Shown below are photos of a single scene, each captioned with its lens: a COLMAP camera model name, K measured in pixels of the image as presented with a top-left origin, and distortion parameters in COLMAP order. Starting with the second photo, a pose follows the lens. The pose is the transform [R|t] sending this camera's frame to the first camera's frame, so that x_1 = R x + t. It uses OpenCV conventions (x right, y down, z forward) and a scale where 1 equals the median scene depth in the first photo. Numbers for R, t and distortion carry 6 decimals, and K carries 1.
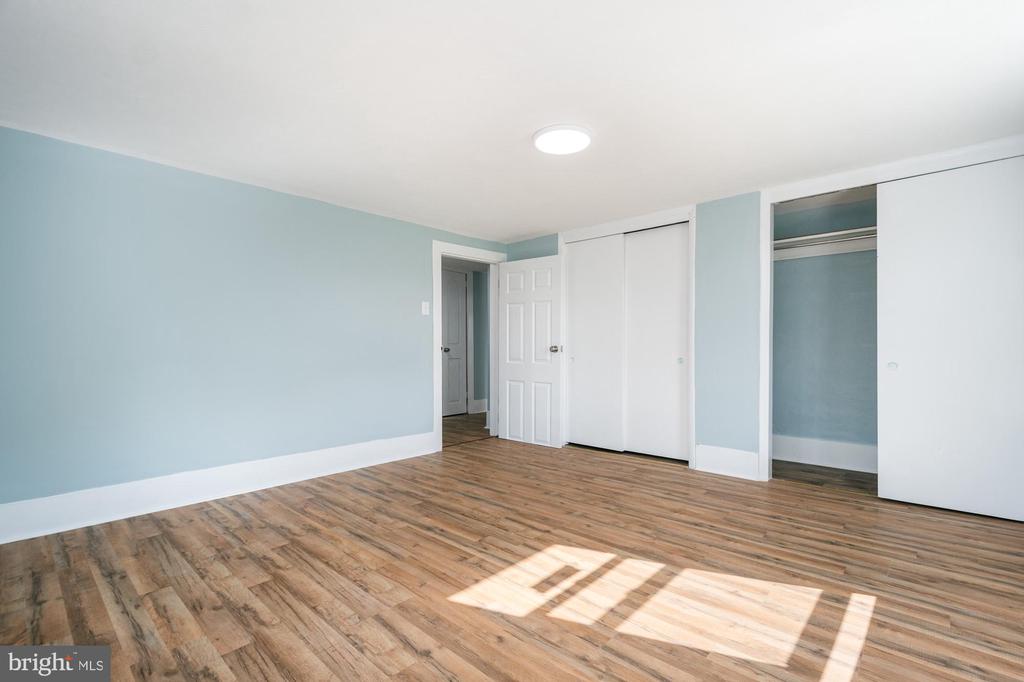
lens RADIAL K [[477.4, 0, 584.8], [0, 477.4, 347.0], [0, 0, 1]] dist [0.004057, -0.000493]
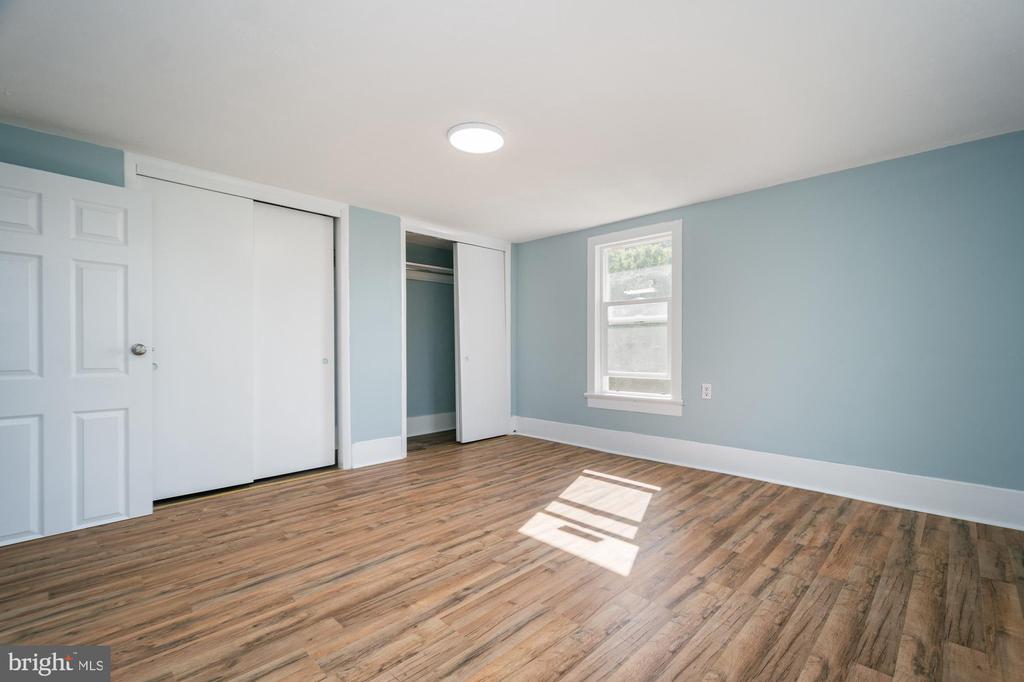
lens RADIAL K [[425.9, 0, 518.3], [0, 425.9, 350.3], [0, 0, 1]] dist [0.010203, -0.000421]
pose [[0.108901, -0.002904, 0.994048, -0.962380], [0.000023, 0.999996, 0.002918, 0.005839], [-0.994053, -0.000295, 0.108900, 0.850245]]
